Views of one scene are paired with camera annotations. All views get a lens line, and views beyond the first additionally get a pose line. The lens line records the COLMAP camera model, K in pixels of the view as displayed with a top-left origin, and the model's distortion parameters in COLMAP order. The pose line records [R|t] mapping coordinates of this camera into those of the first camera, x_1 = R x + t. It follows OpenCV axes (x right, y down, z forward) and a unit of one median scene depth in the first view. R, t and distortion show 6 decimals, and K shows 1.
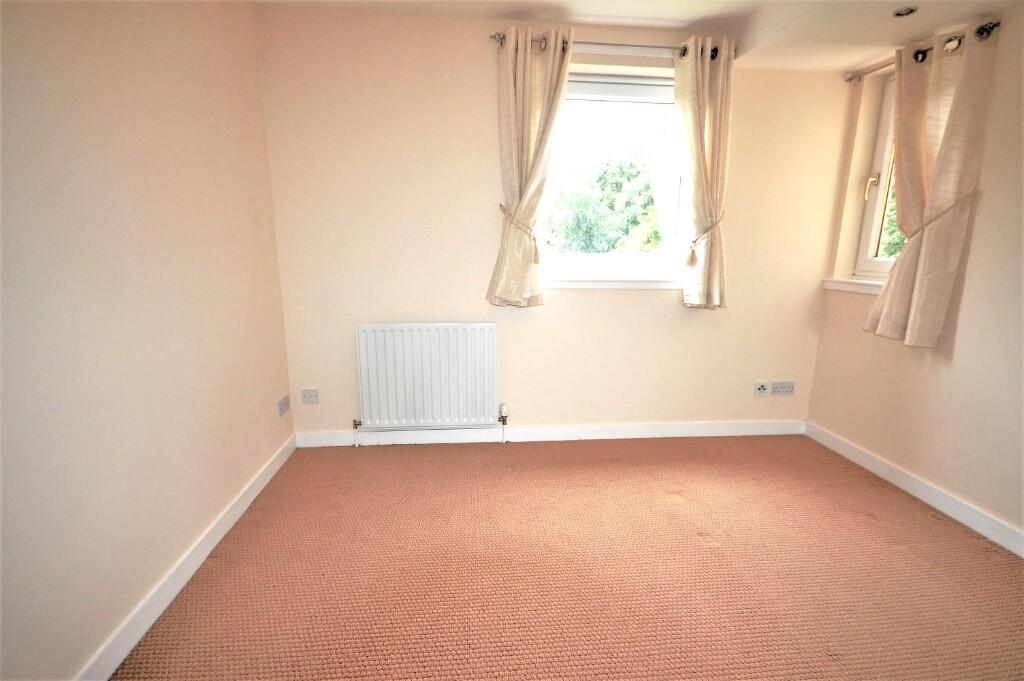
lens RADIAL K [[450.7, 0, 509.4], [0, 450.7, 335.5], [0, 0, 1]] dist [-0.001774, -0.001369]
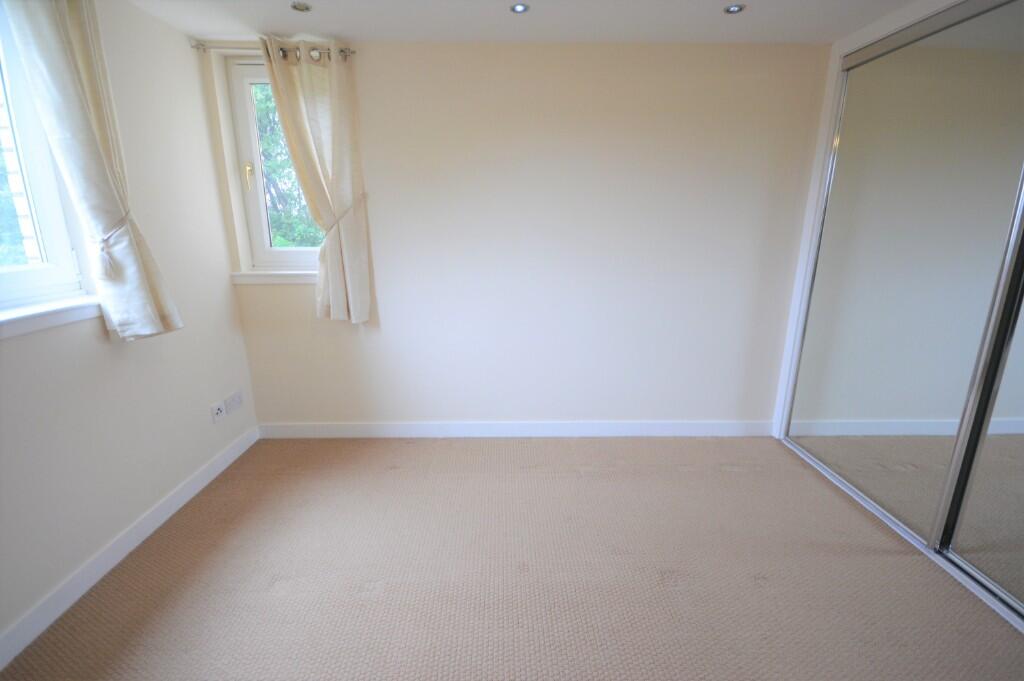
lens RADIAL K [[450.7, 0, 508.8], [0, 450.7, 341.8], [0, 0, 1]] dist [-0.001774, -0.001369]
pose [[0.113984, -0.259741, 0.958928, -0.169957], [0.202684, 0.950998, 0.233501, -0.107353], [-0.972588, 0.167744, 0.161044, 0.376064]]
